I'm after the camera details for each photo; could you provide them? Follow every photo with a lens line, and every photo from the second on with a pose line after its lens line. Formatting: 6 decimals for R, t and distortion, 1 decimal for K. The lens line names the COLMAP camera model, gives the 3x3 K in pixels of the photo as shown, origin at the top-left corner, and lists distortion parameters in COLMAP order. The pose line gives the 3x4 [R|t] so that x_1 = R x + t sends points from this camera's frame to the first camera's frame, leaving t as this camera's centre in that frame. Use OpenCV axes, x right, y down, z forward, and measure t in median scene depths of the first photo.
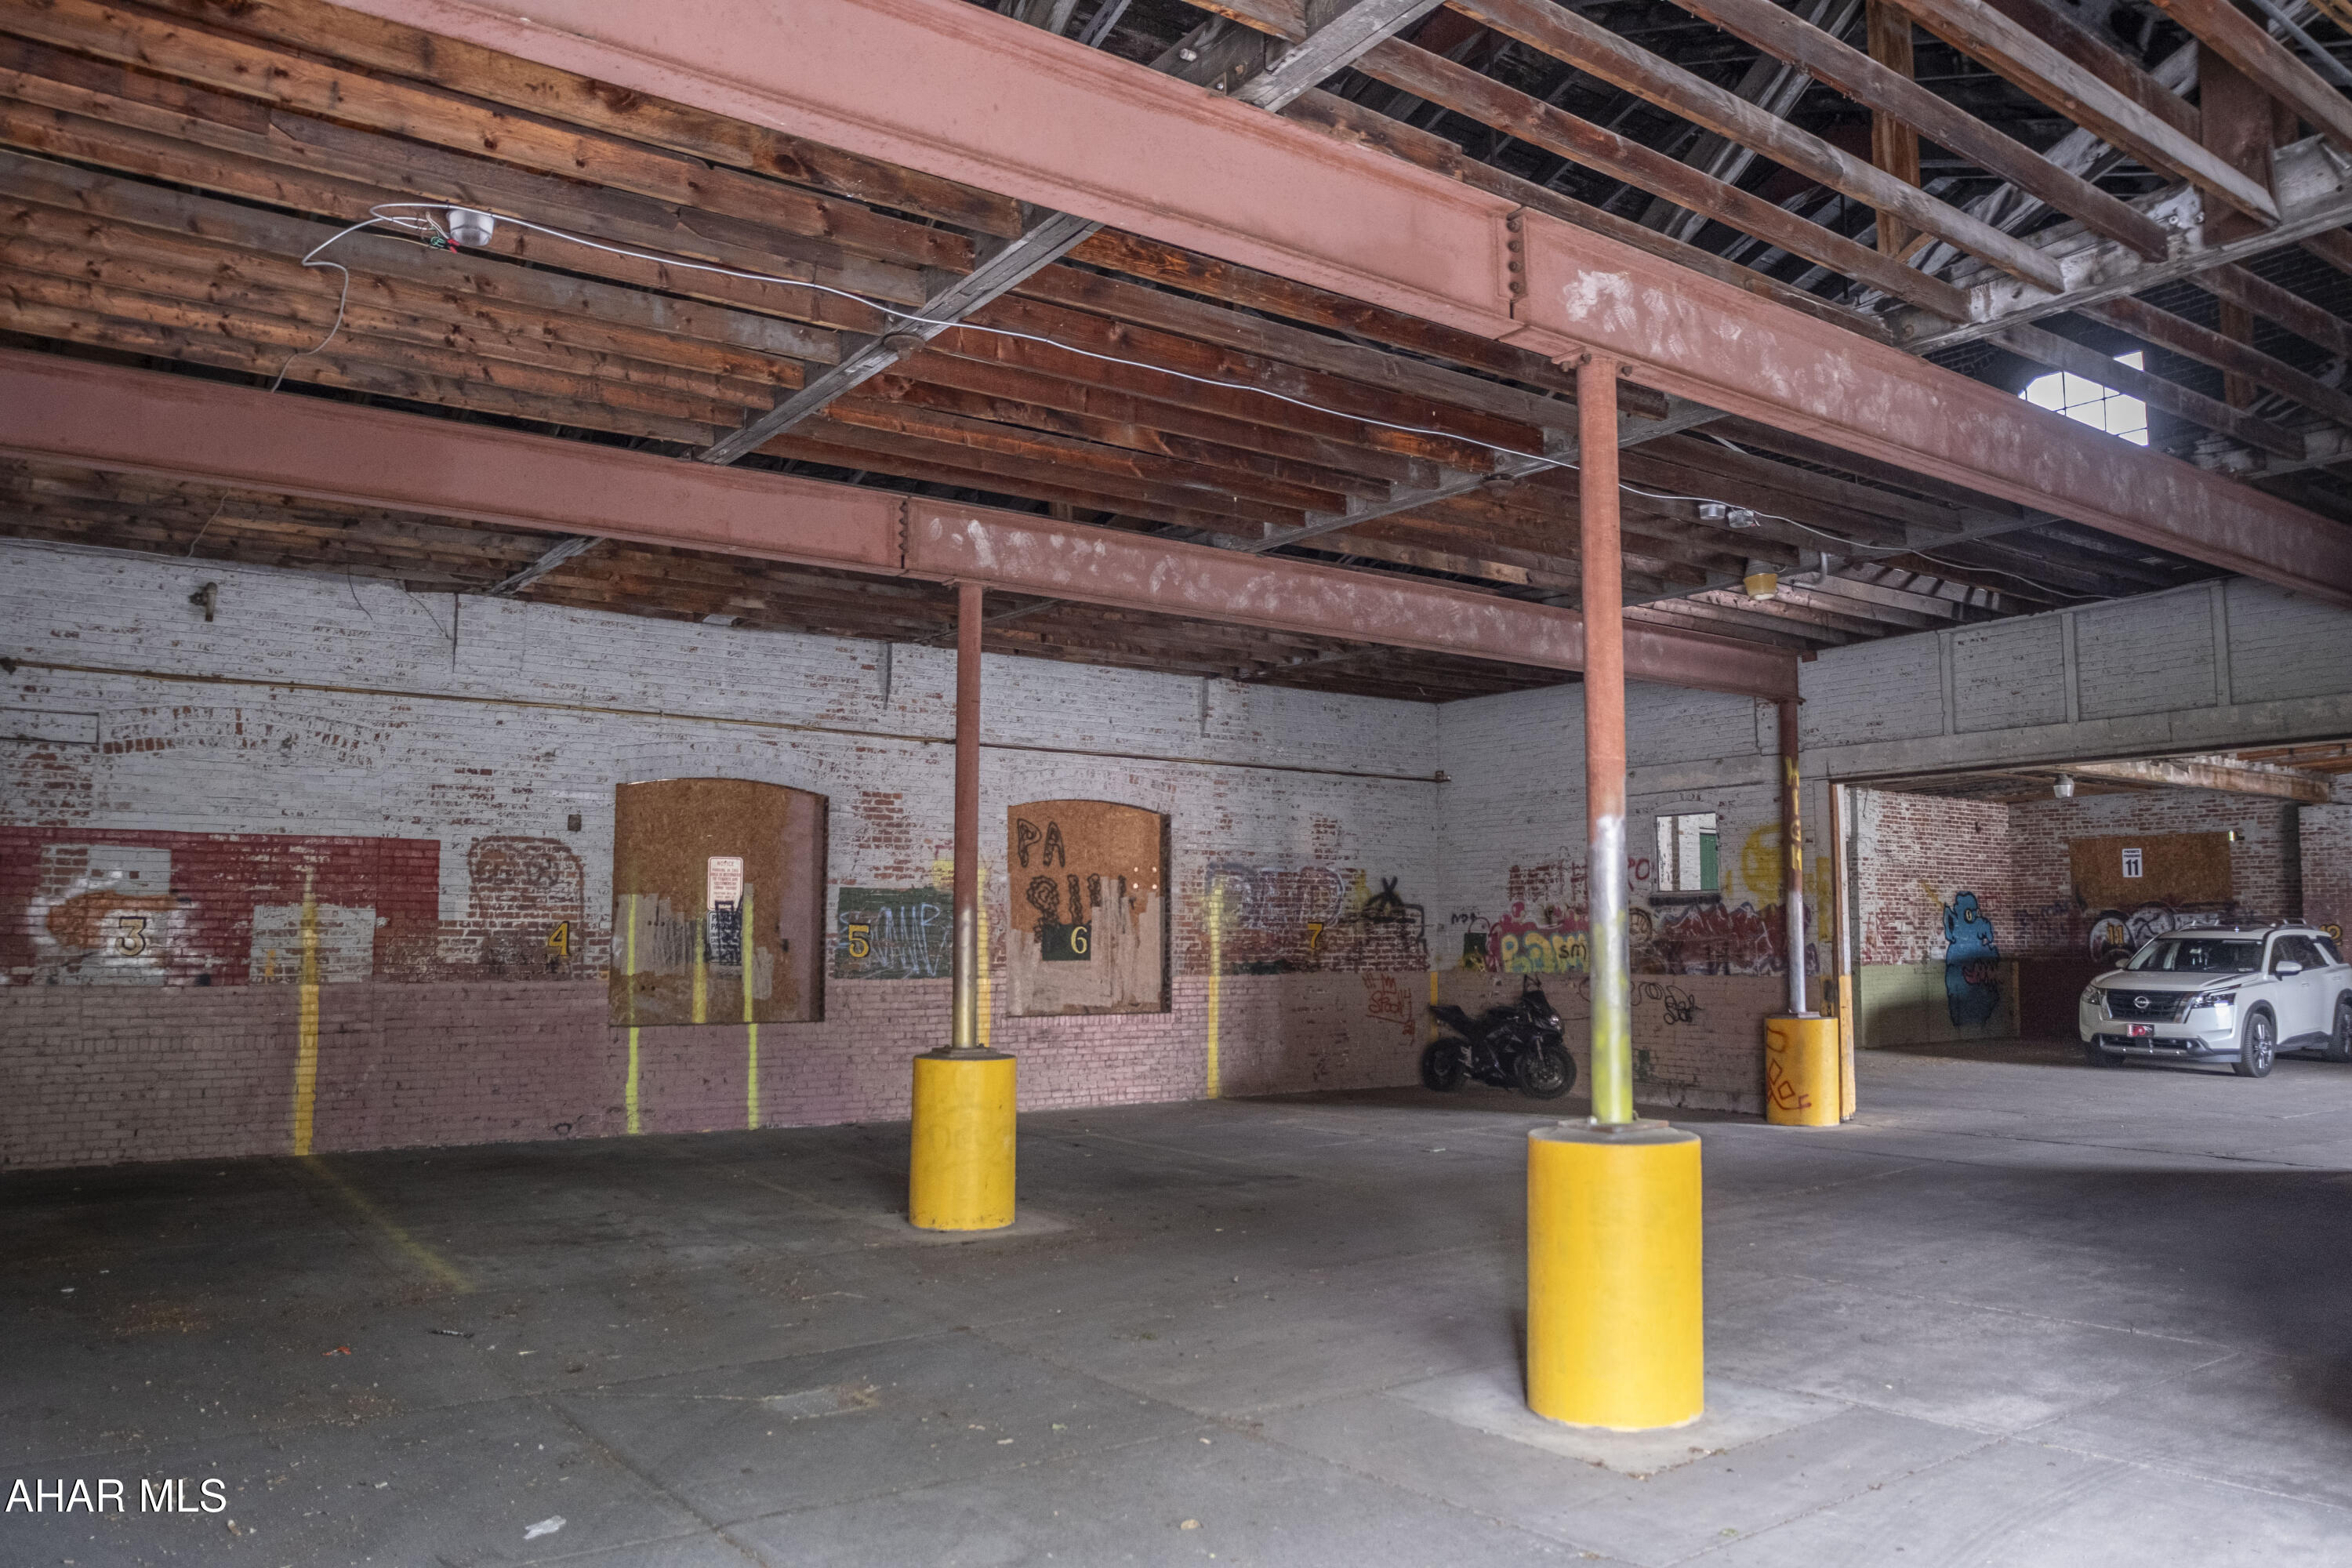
lens RADIAL K [[1668.1, 0, 1189.4], [0, 1668.1, 787.9], [0, 0, 1]] dist [-0.079901, 0.053177]
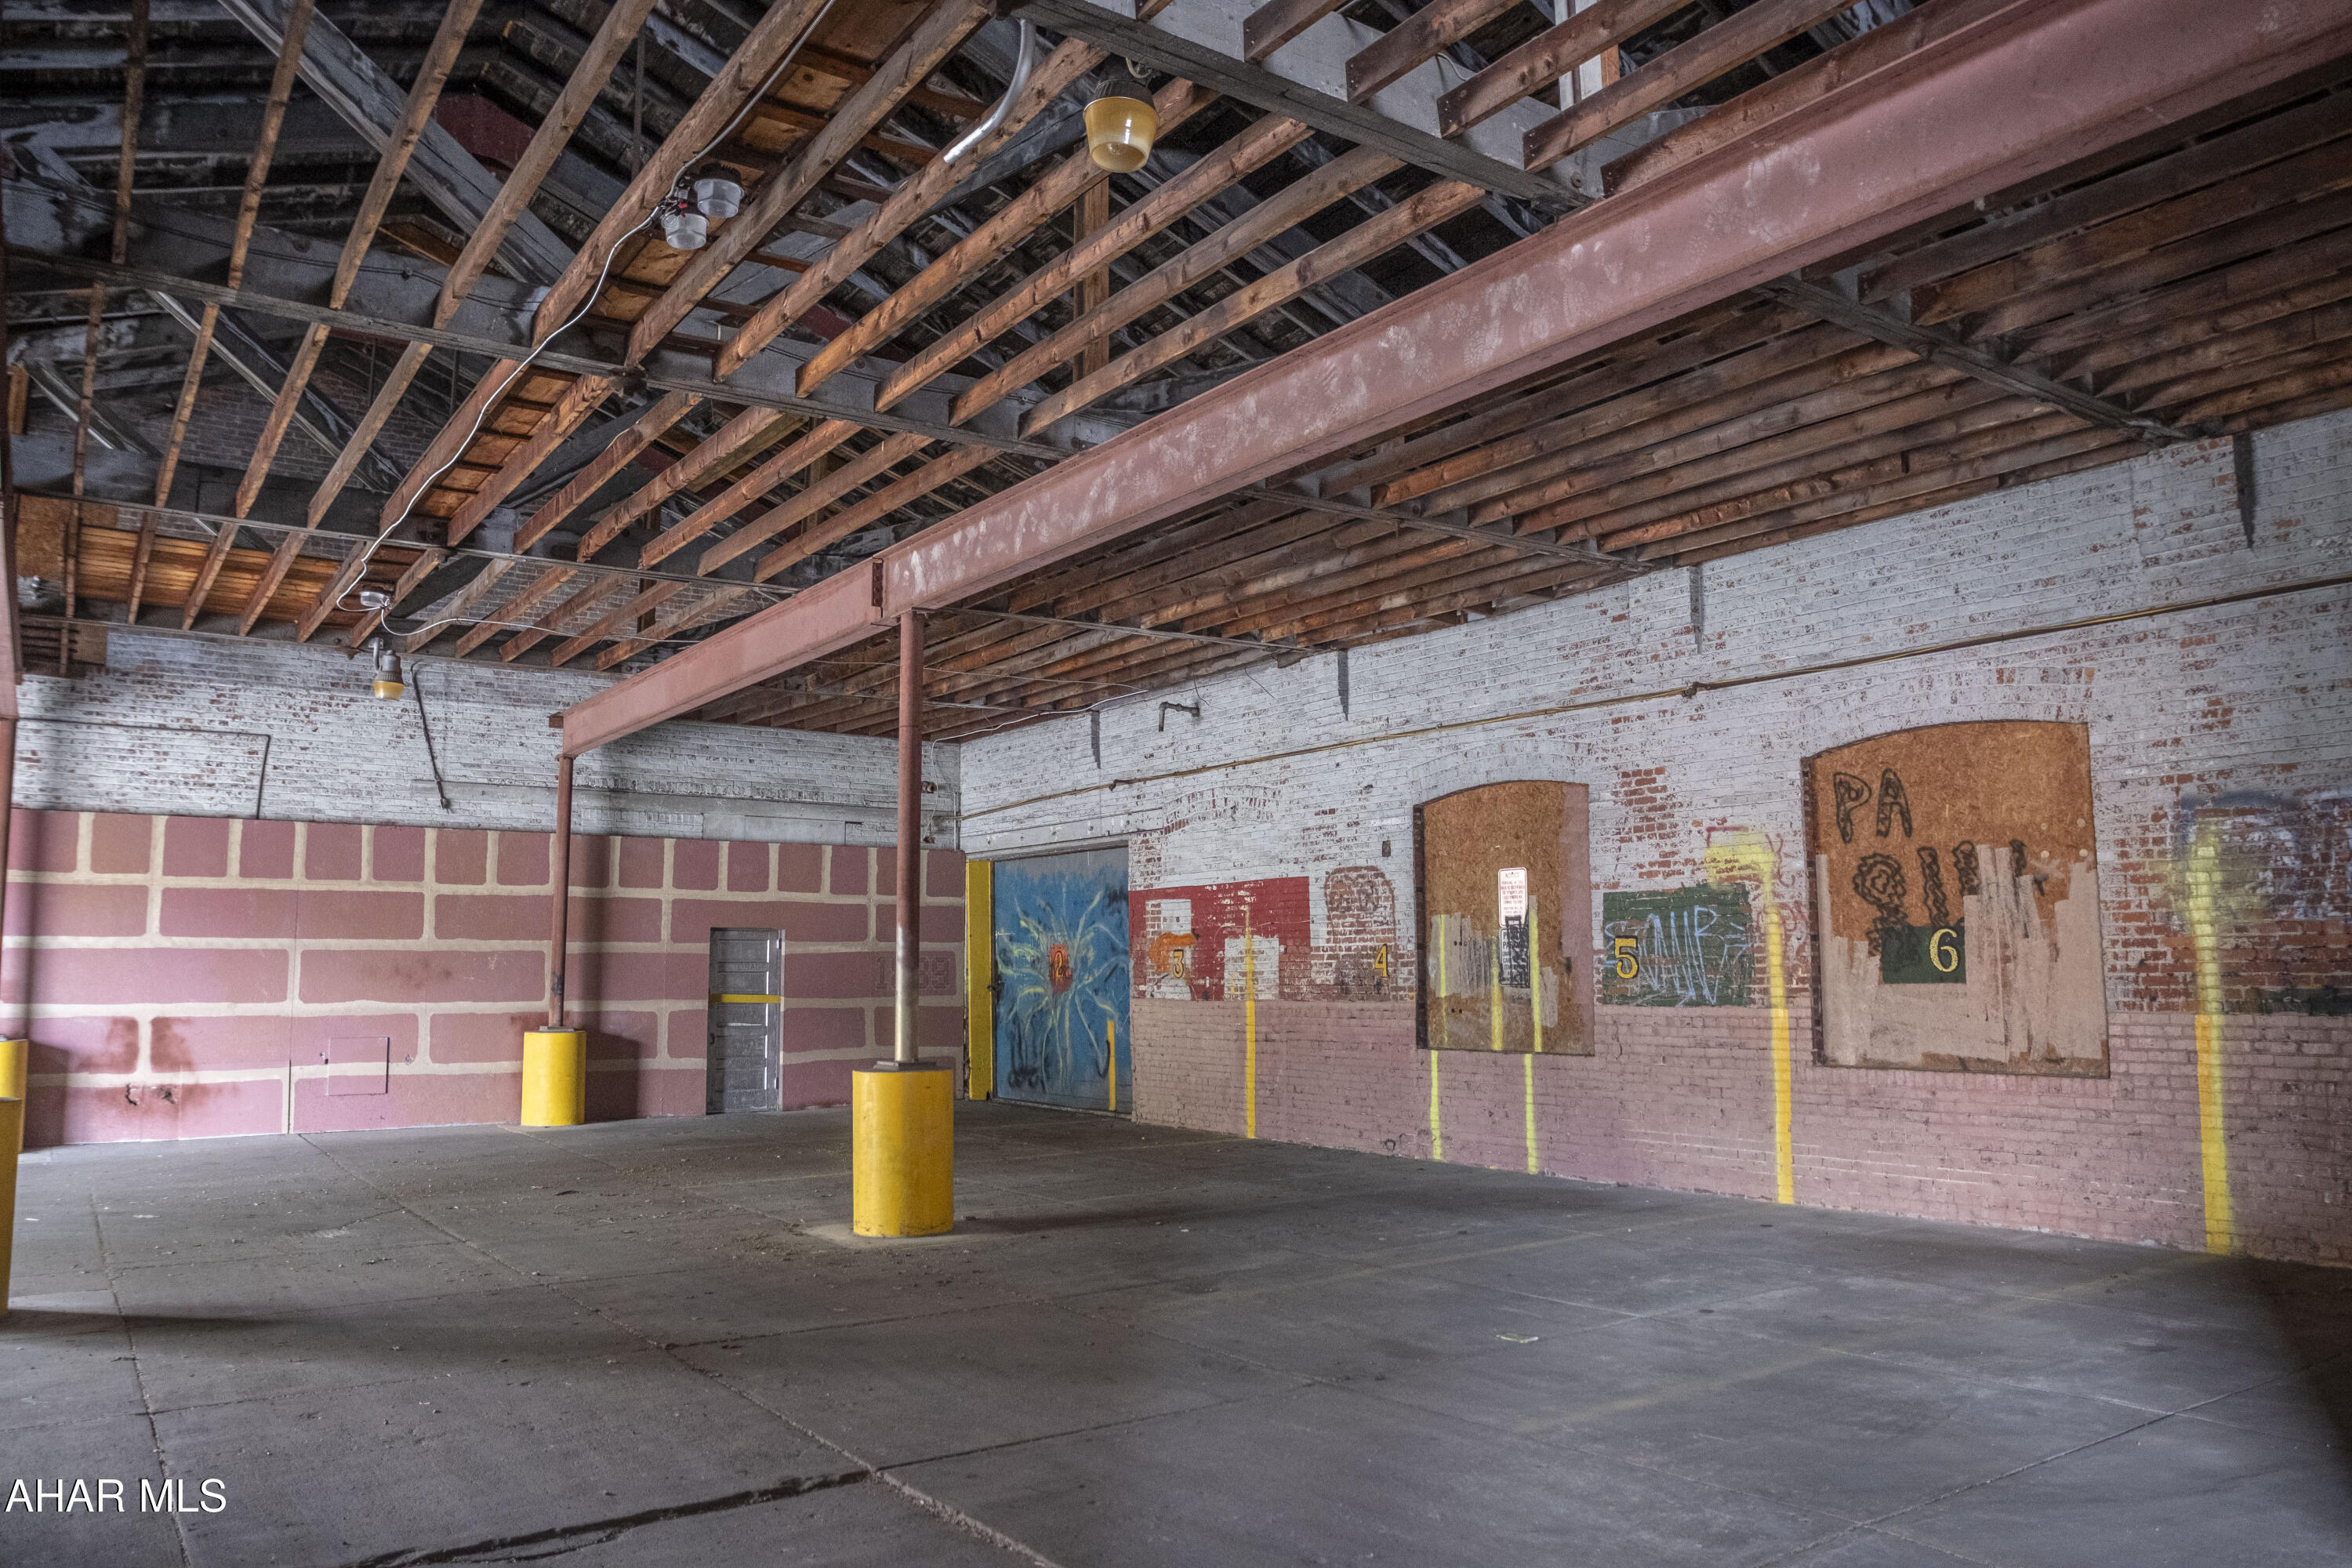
lens RADIAL K [[1668.1, 0, 1184.8], [0, 1668.1, 788.0], [0, 0, 1]] dist [-0.079901, 0.053177]
pose [[-0.008394, -0.112413, -0.993626, 0.778046], [0.094381, 0.989136, -0.112702, 0.103676], [0.995501, -0.094725, 0.002307, 1.016921]]
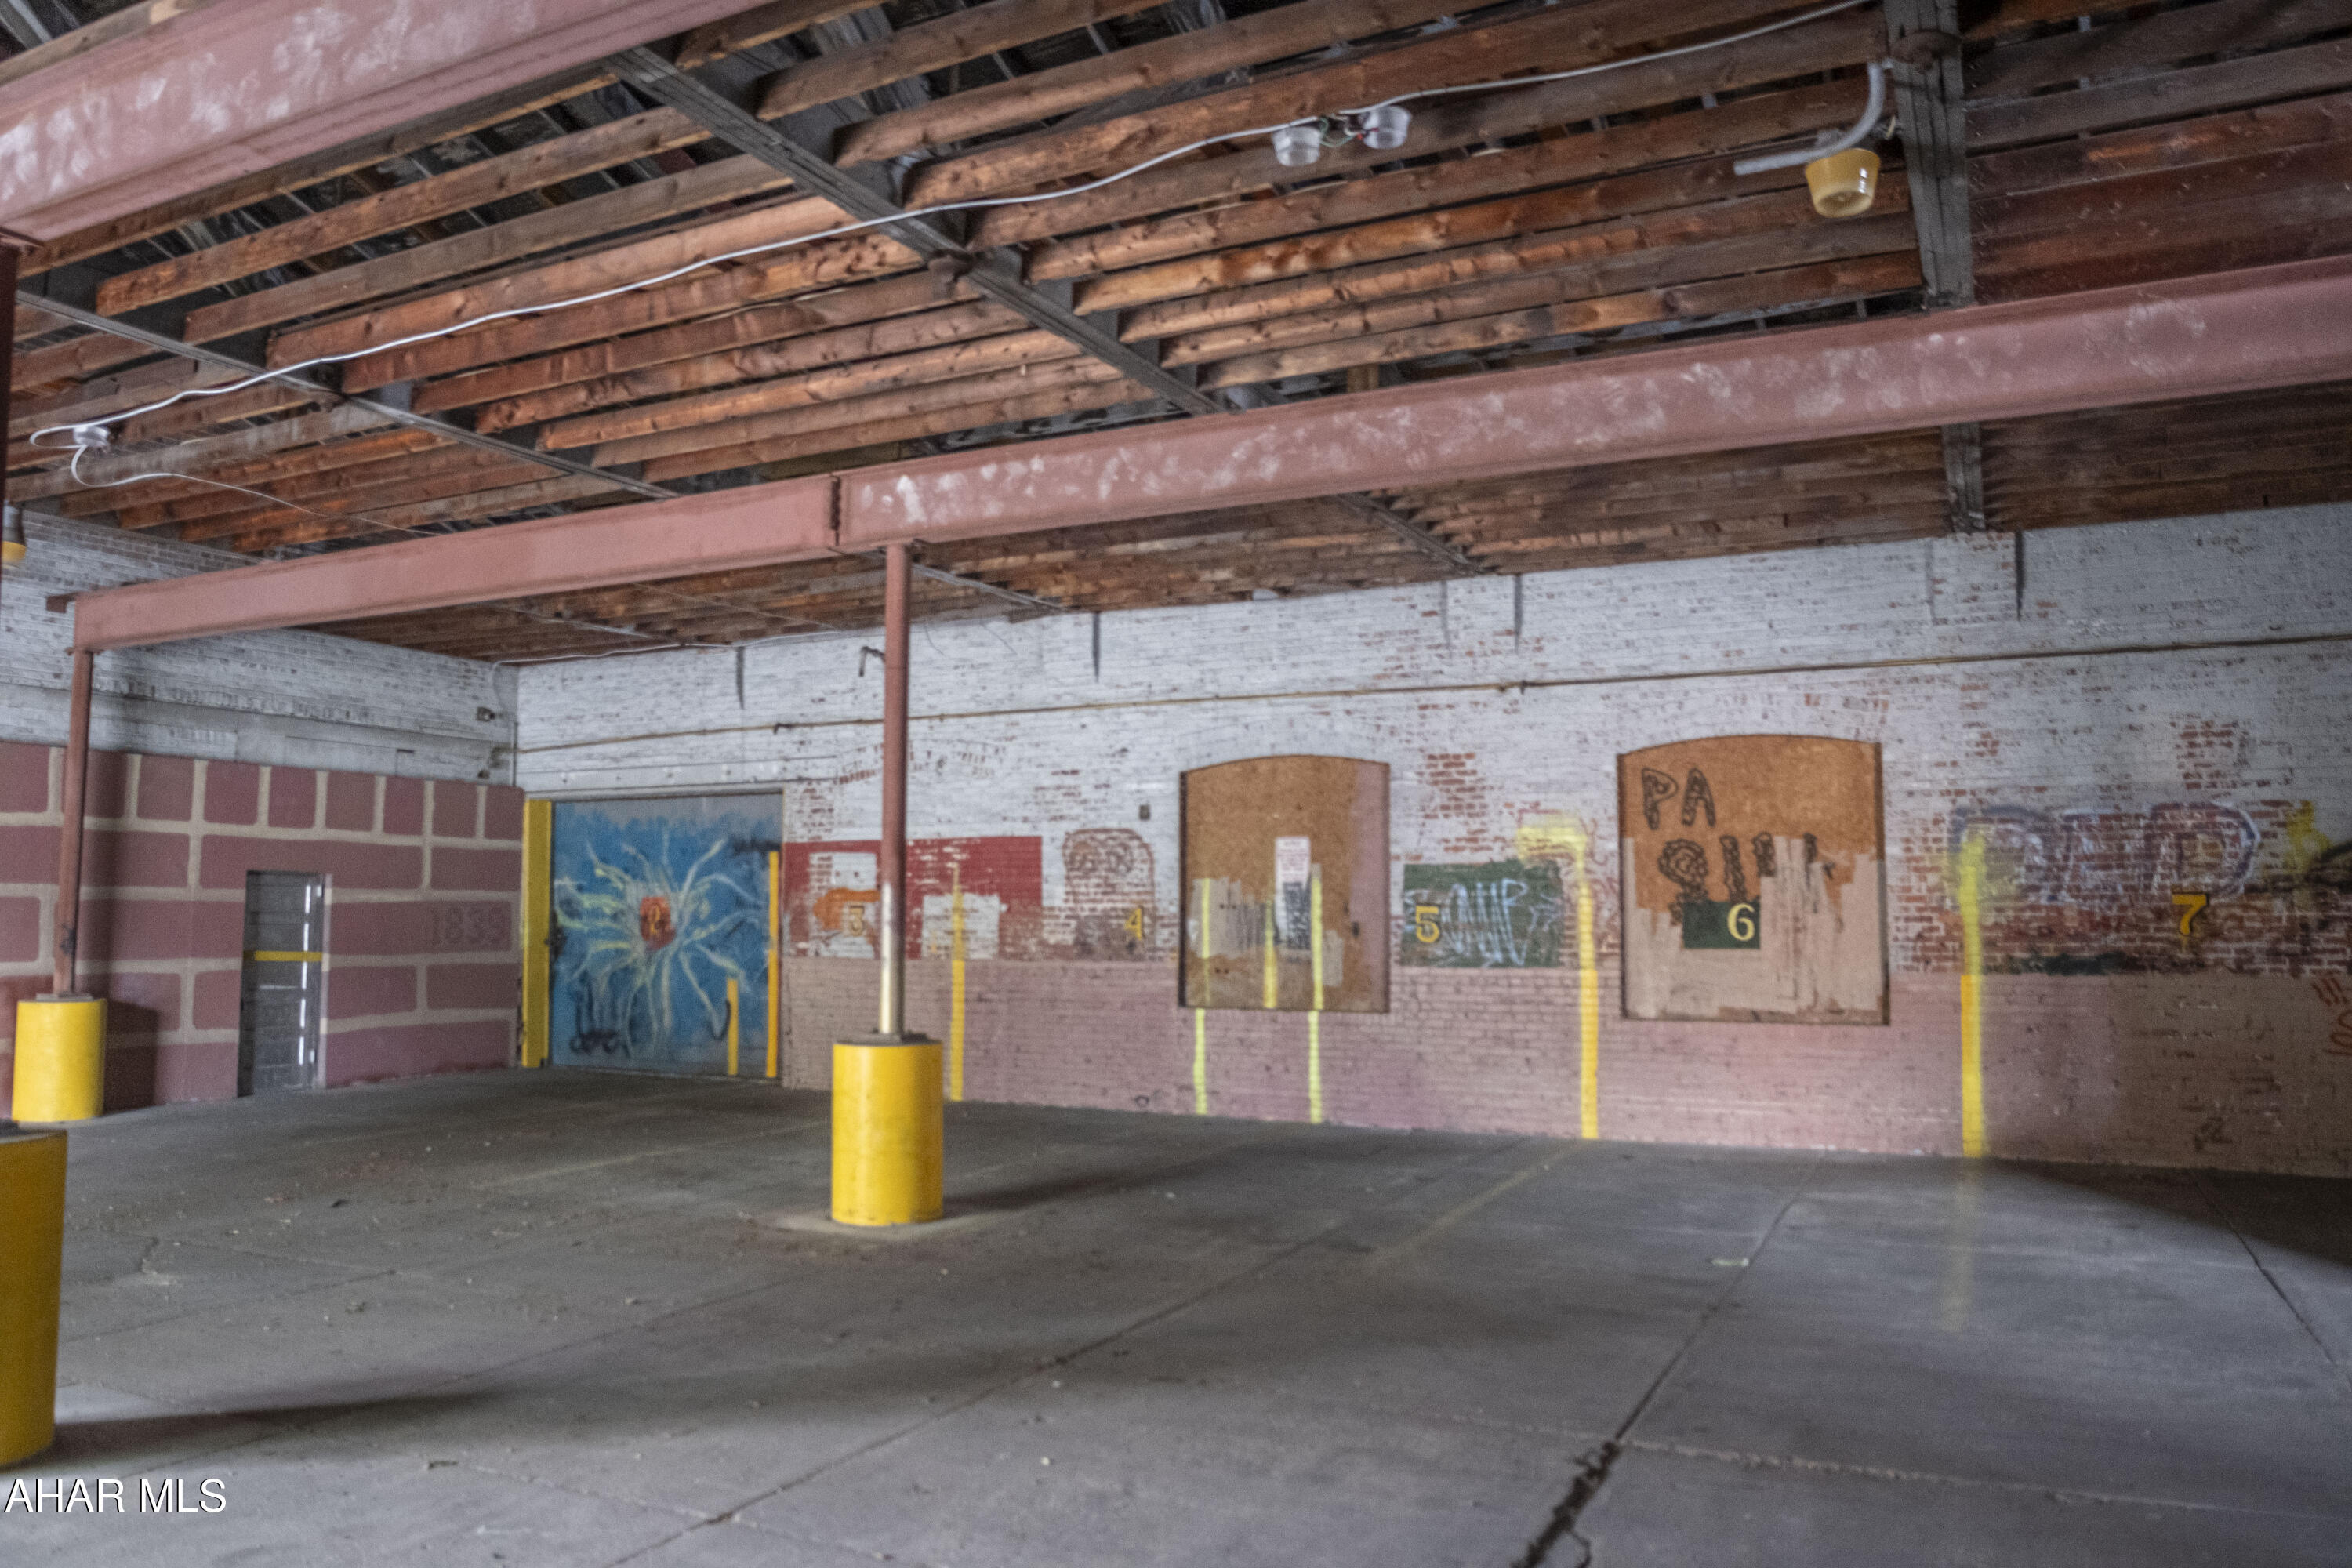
lens RADIAL K [[1668.1, 0, 1186.0], [0, 1668.1, 790.0], [0, 0, 1]] dist [-0.079901, 0.053177]
pose [[0.462833, -0.069890, -0.883686, 0.677007], [0.077660, 0.996251, -0.038118, 0.057632], [0.883037, -0.050985, 0.466525, 0.611665]]
